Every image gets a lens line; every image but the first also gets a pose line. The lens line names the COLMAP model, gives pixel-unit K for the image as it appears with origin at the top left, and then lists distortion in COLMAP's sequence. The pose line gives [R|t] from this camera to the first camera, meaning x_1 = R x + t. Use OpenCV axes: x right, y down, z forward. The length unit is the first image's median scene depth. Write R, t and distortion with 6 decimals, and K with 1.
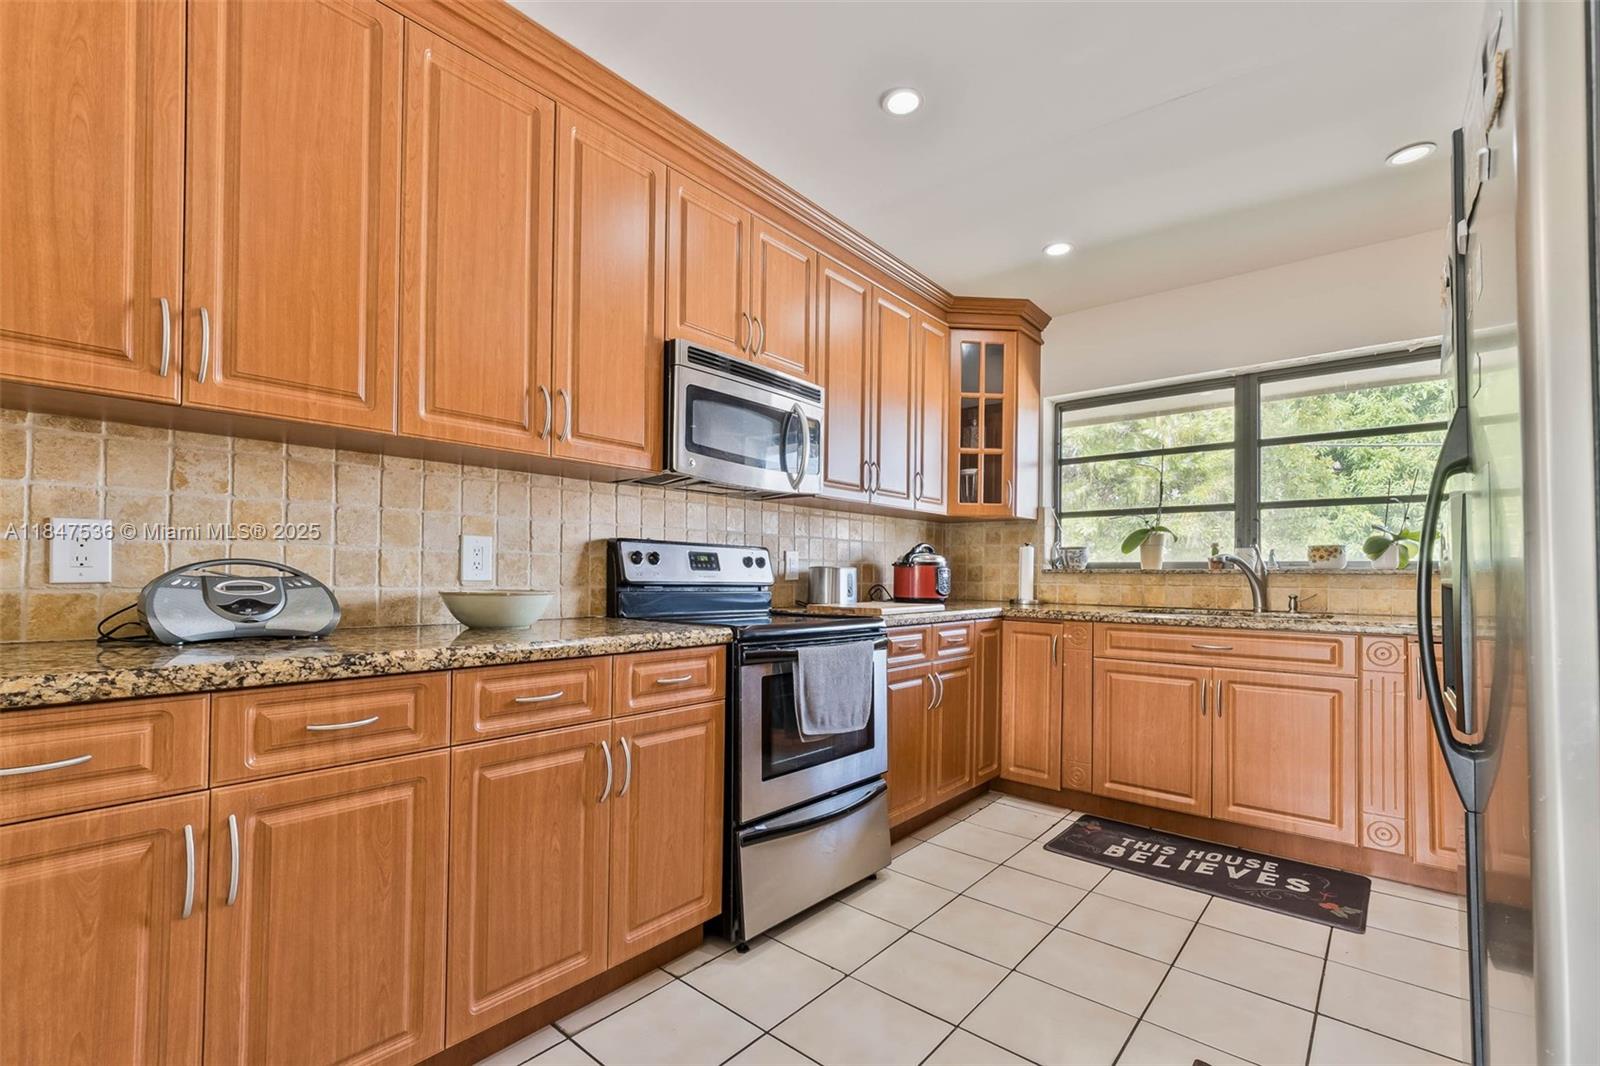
lens RADIAL K [[711.7, 0, 802.1], [0, 711.7, 572.1], [0, 0, 1]] dist [0.066914, -0.039009]
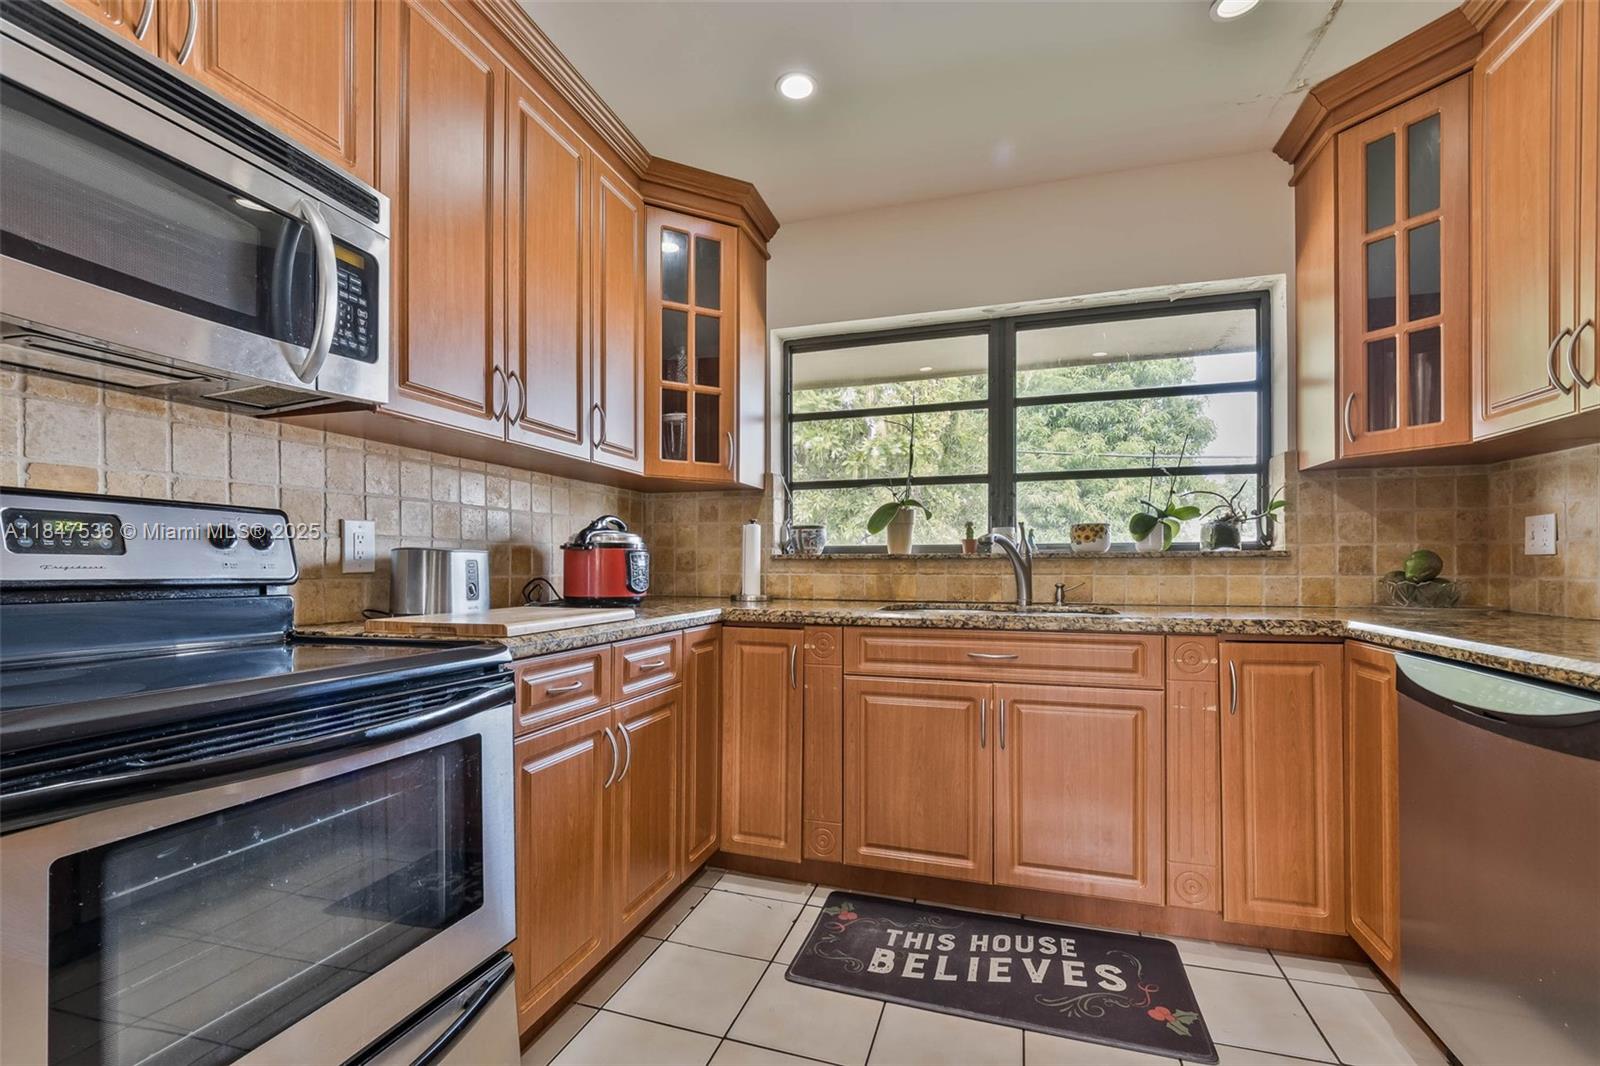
lens RADIAL K [[694.7, 0, 798.5], [0, 694.7, 563.5], [0, 0, 1]] dist [-0.030724, 0.000126]
pose [[0.924578, -0.006628, 0.380934, 0.099701], [0.006246, 0.999978, 0.002237, 0.005011], [-0.380941, 0.000311, 0.924599, 0.378841]]
